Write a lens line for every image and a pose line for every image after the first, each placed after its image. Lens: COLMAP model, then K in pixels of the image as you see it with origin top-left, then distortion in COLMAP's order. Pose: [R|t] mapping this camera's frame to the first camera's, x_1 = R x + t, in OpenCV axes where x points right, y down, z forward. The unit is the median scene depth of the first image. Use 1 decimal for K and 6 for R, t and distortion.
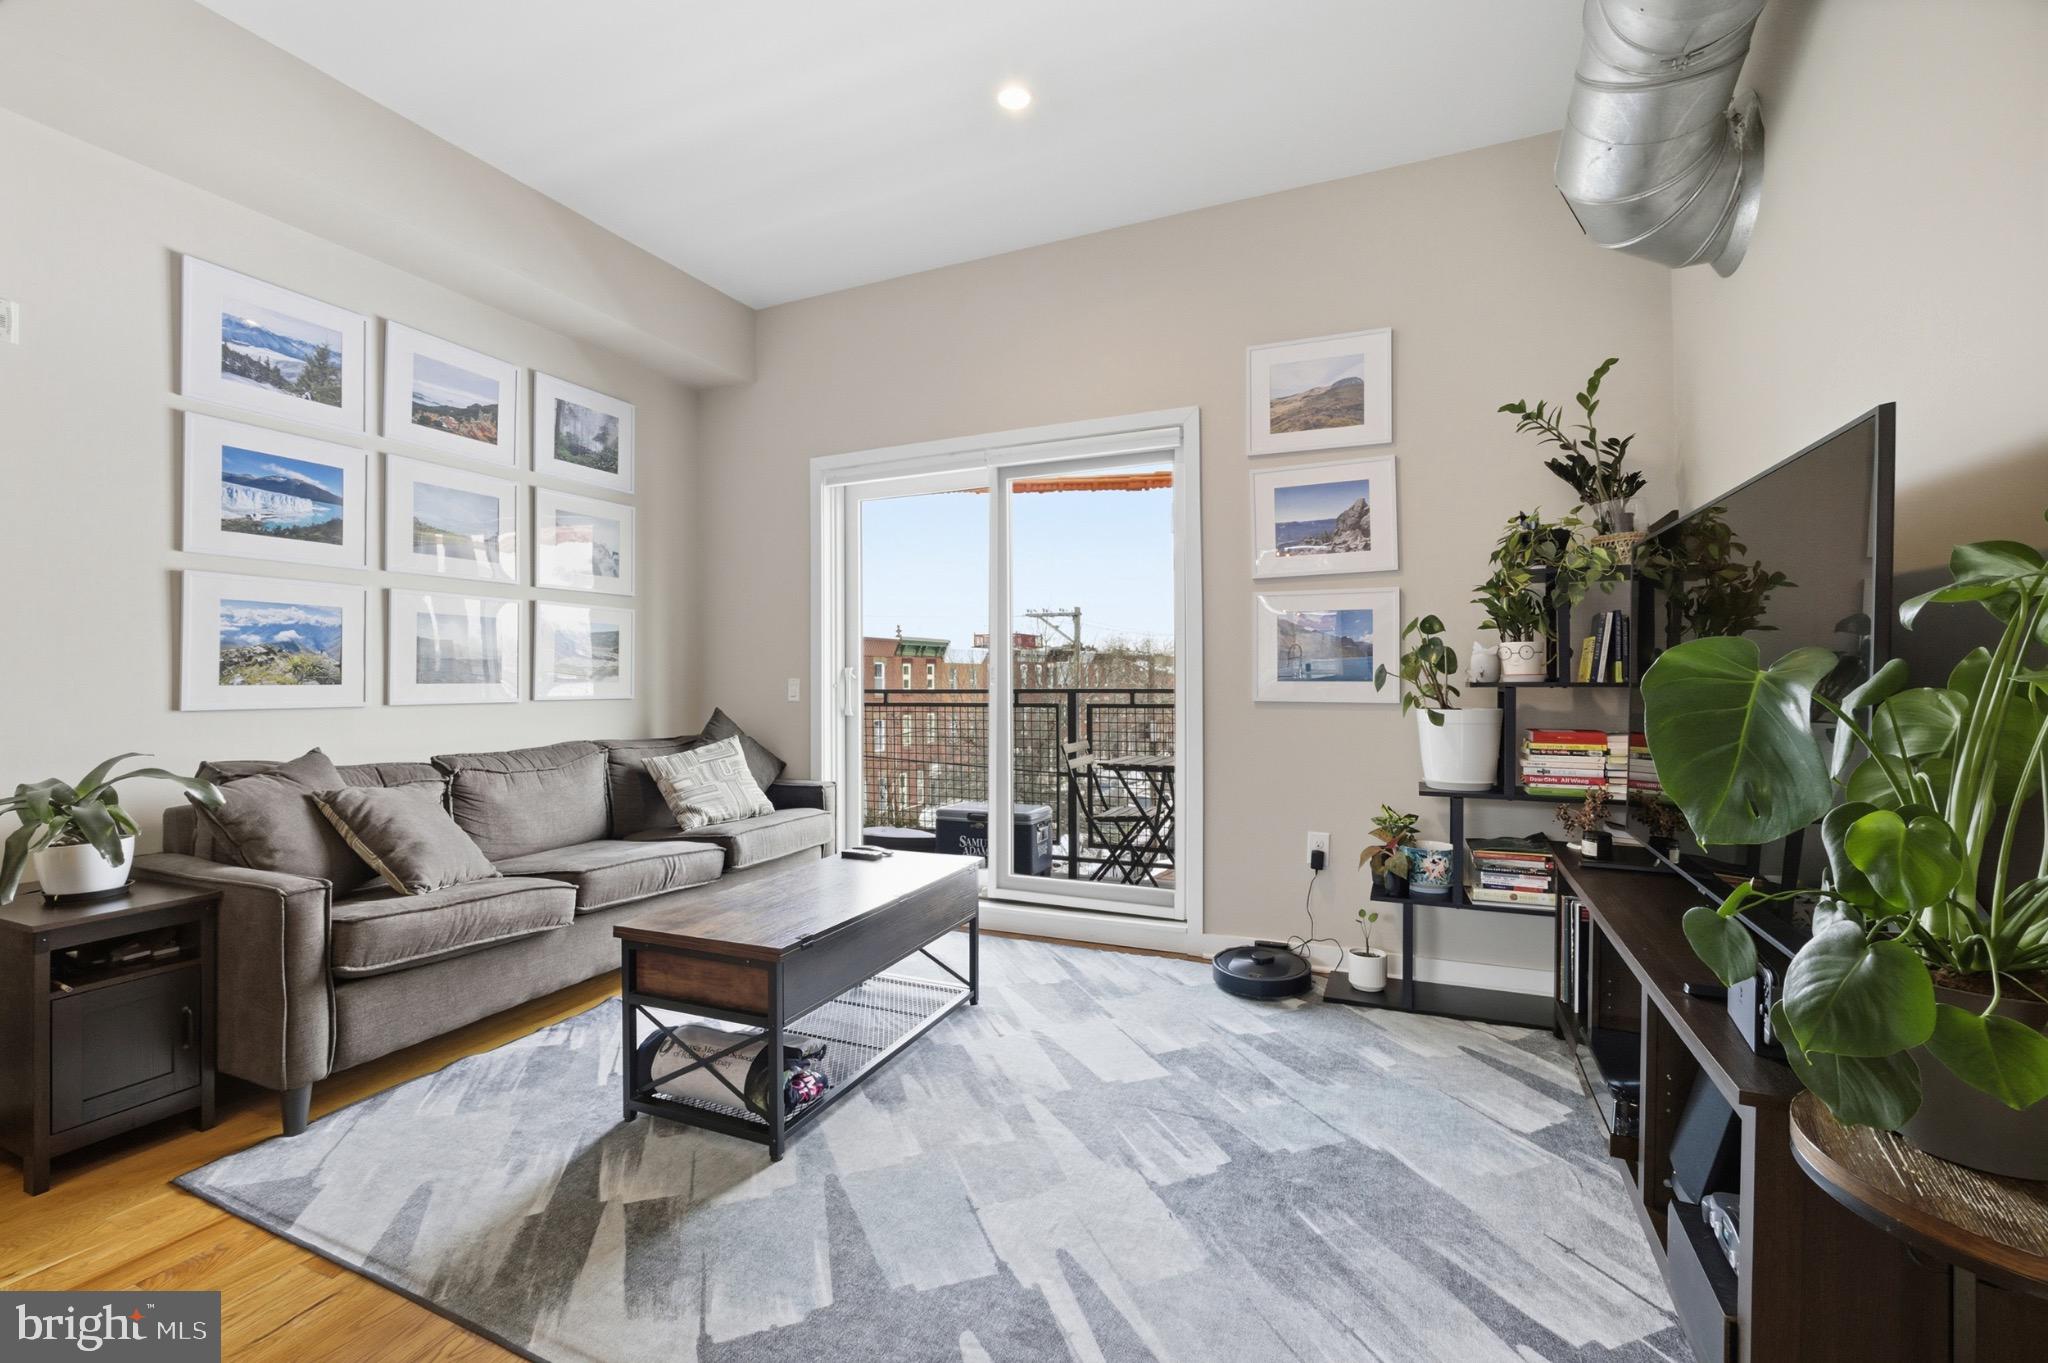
lens RADIAL K [[879.5, 0, 1027.2], [0, 879.5, 675.5], [0, 0, 1]] dist [-0.019412, 0.004422]
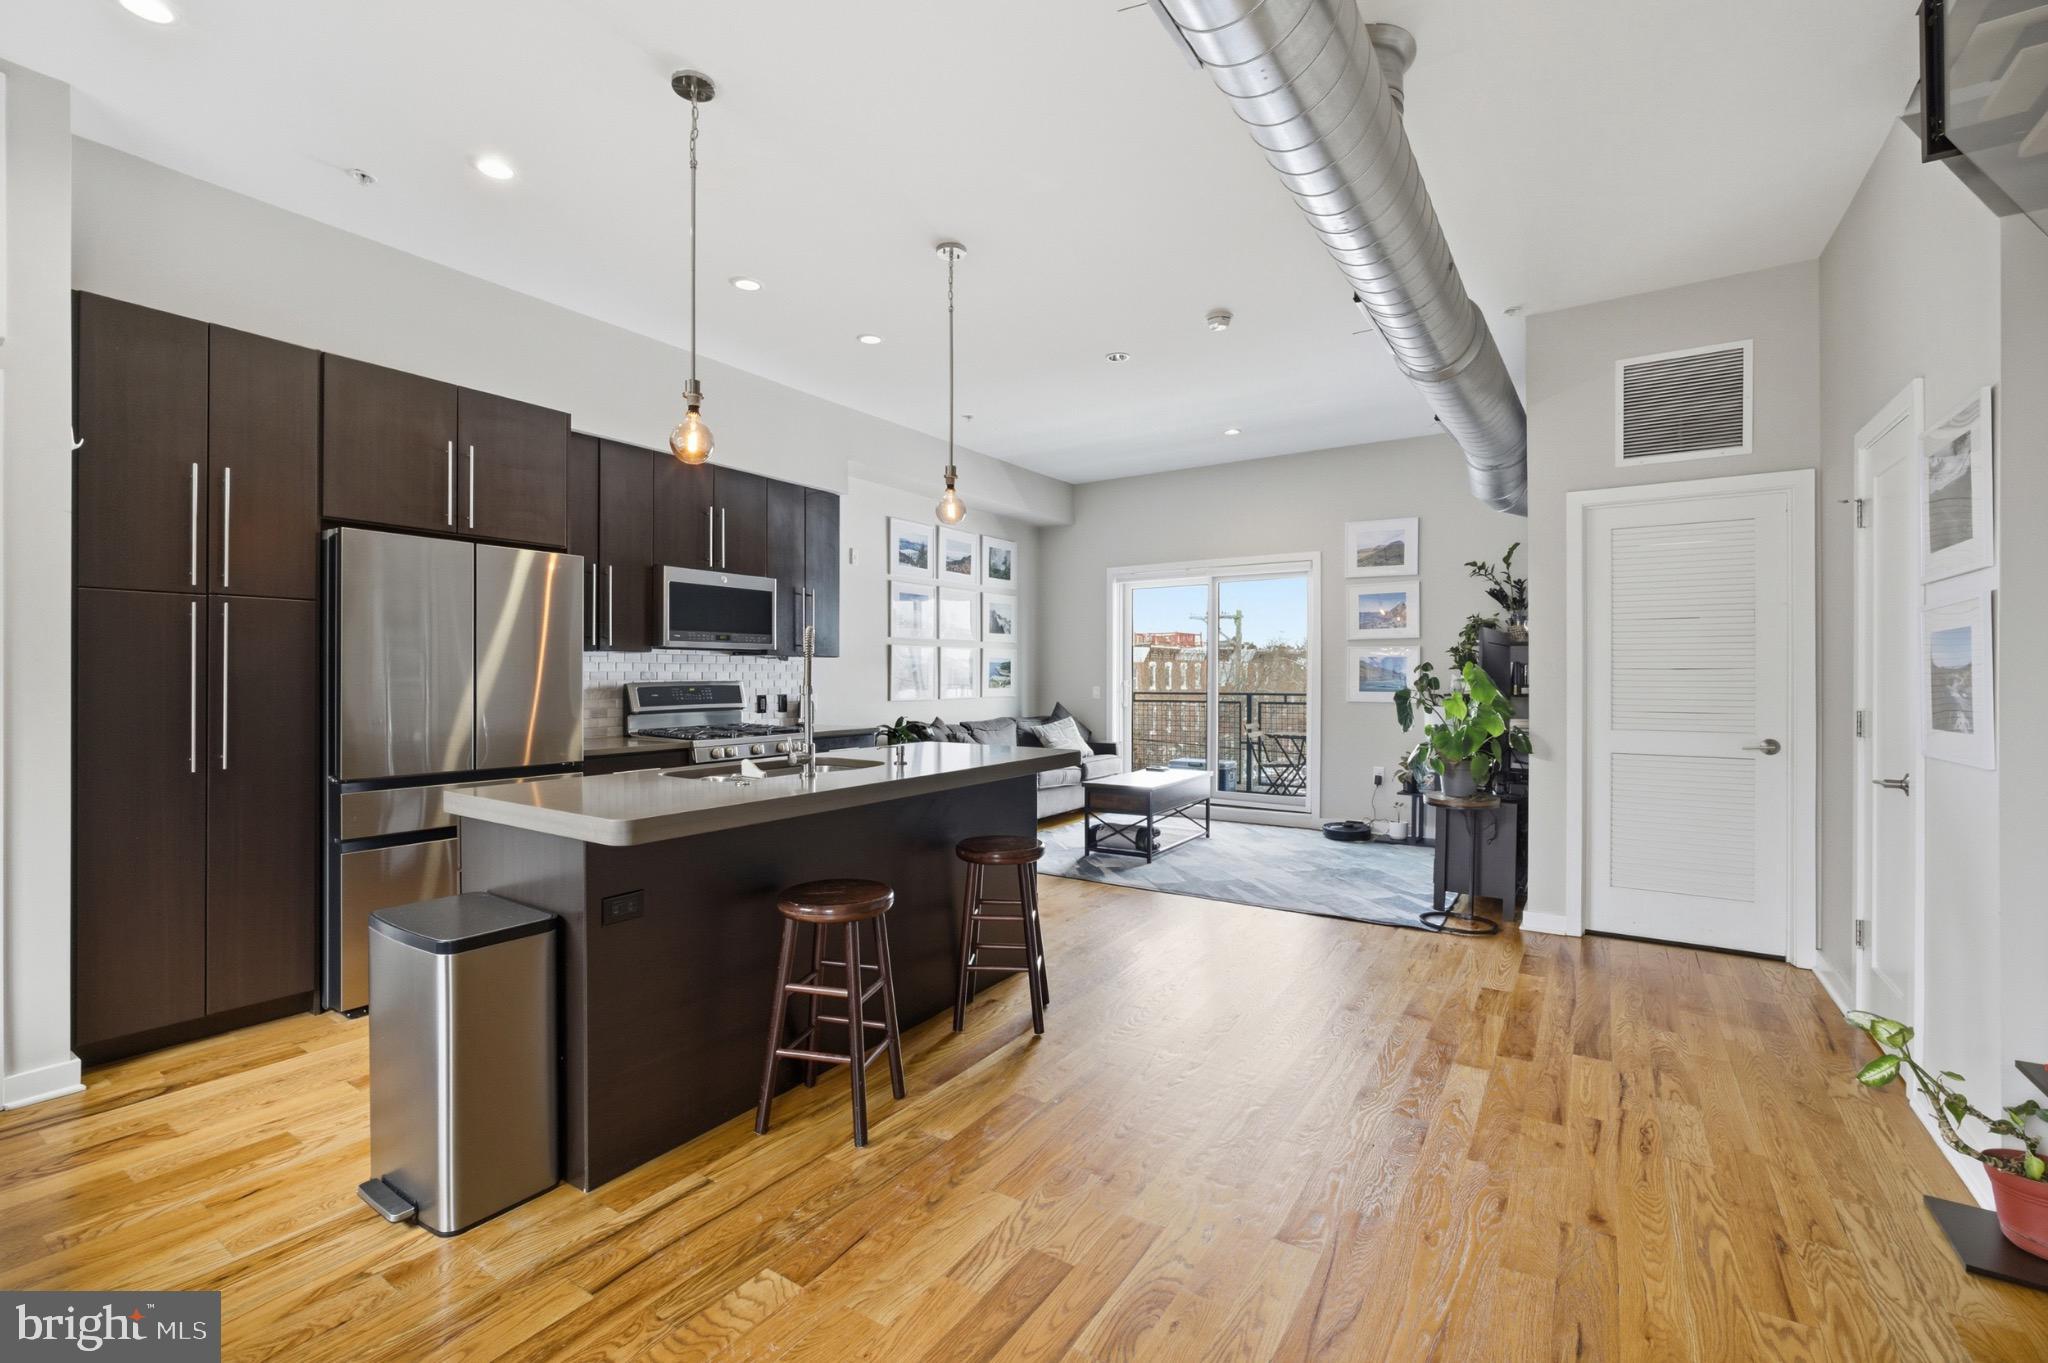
lens RADIAL K [[879.5, 0, 1025.2], [0, 879.5, 681.8], [0, 0, 1]] dist [-0.019412, 0.004422]
pose [[0.984219, 0.007473, -0.176799, -0.111412], [-0.005401, 0.999911, 0.012198, -0.036383], [0.176874, -0.011051, 0.984171, -1.108987]]
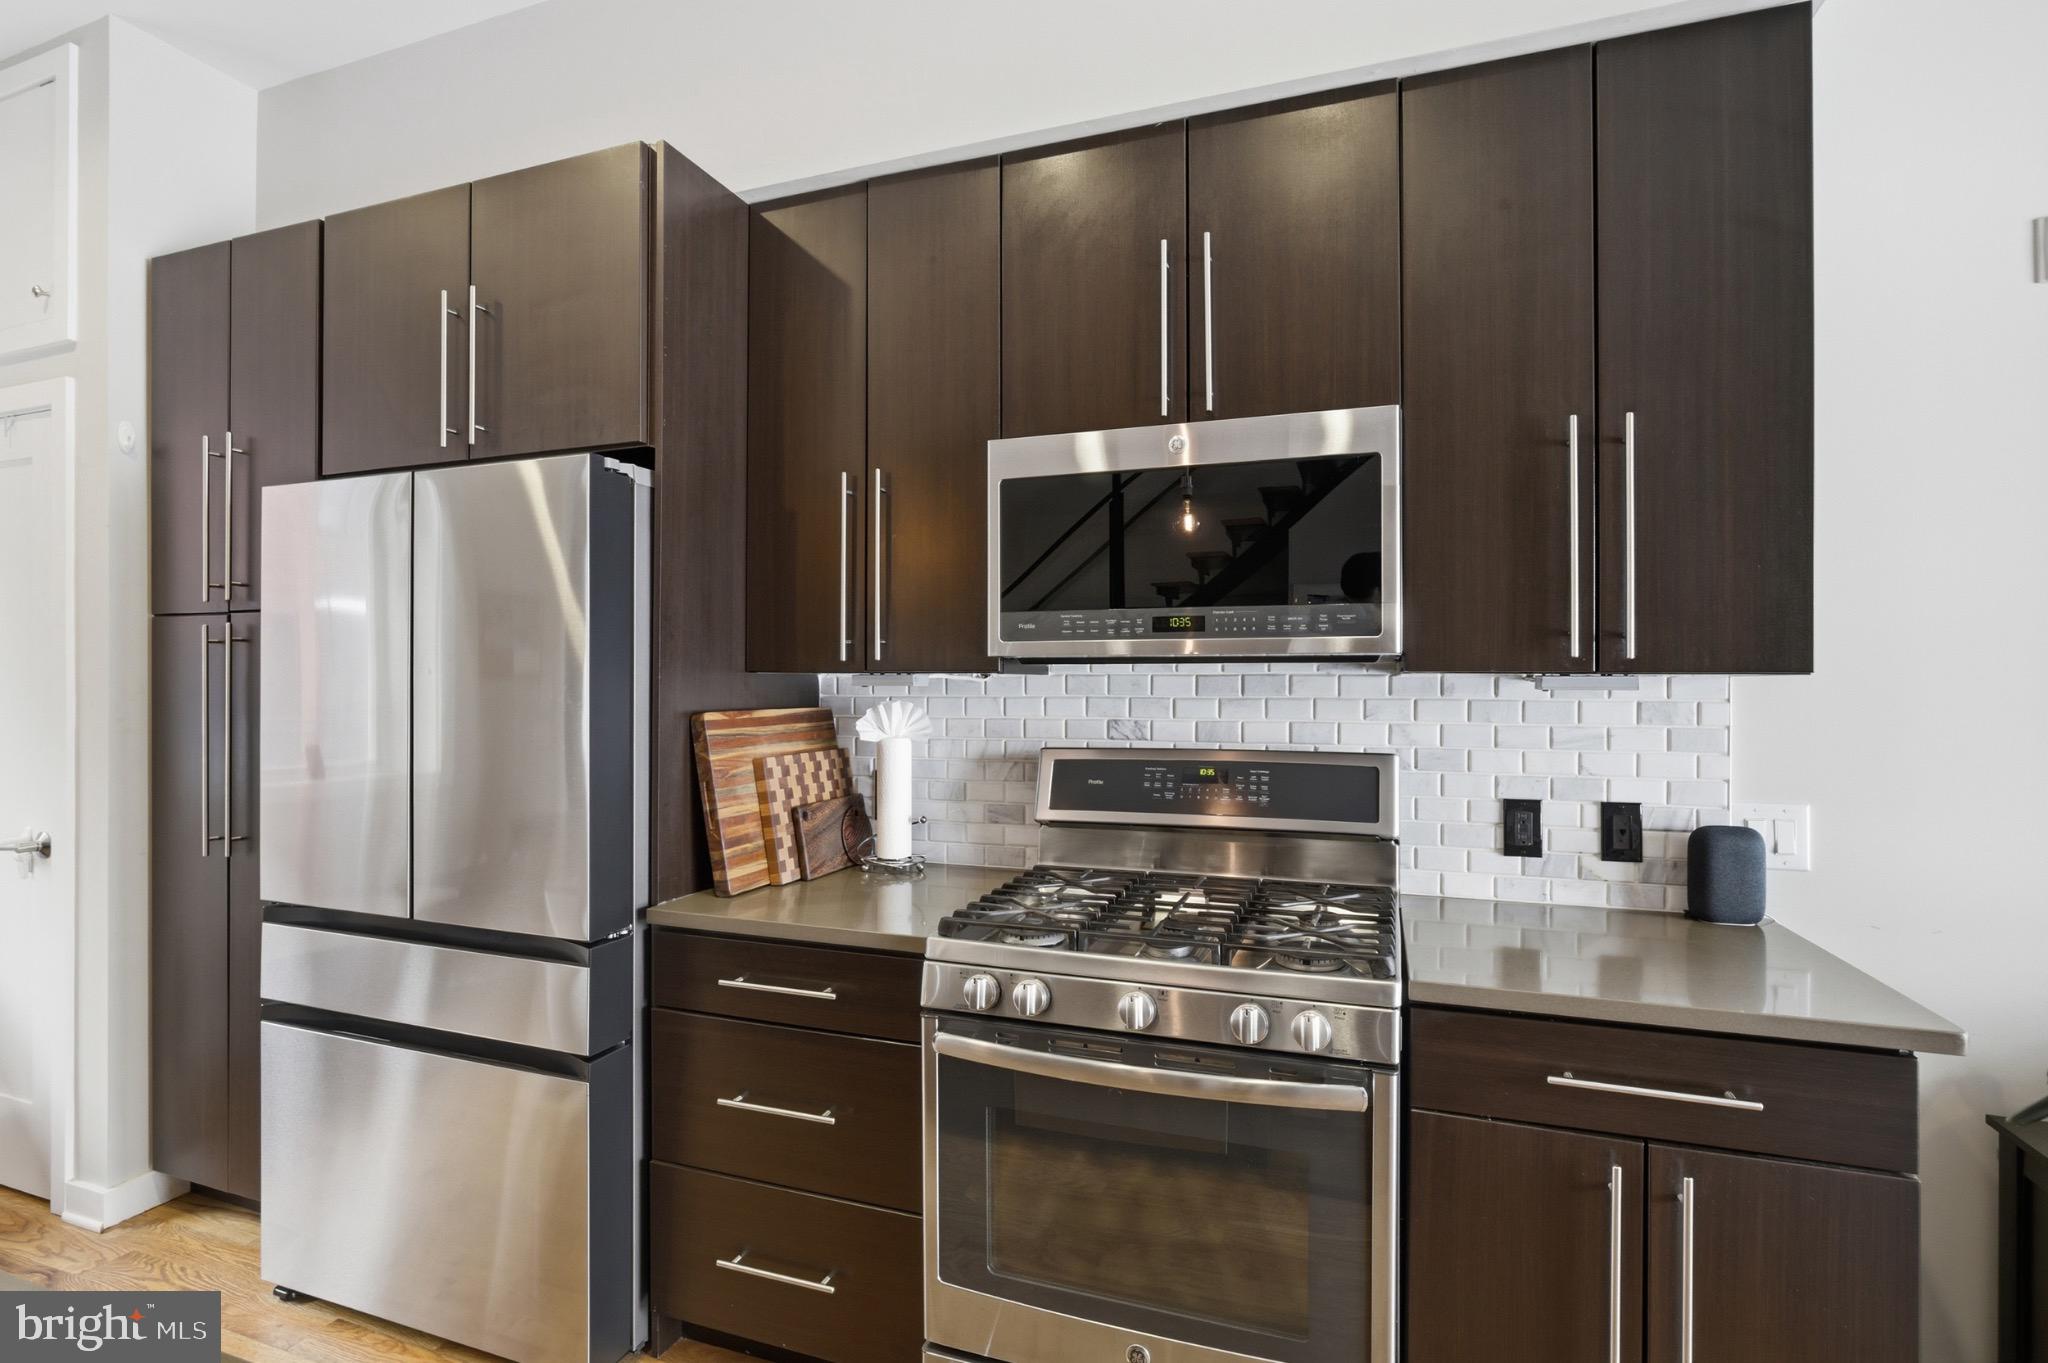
lens RADIAL K [[1013.1, 0, 1029.1], [0, 1013.1, 686.1], [0, 0, 1]] dist [-0.015269, 0.001245]
pose [[0.034244, 0.003424, -0.999408, -0.317023], [0.002541, 0.999991, 0.003513, -0.056484], [0.999410, -0.002660, 0.034235, 0.115413]]
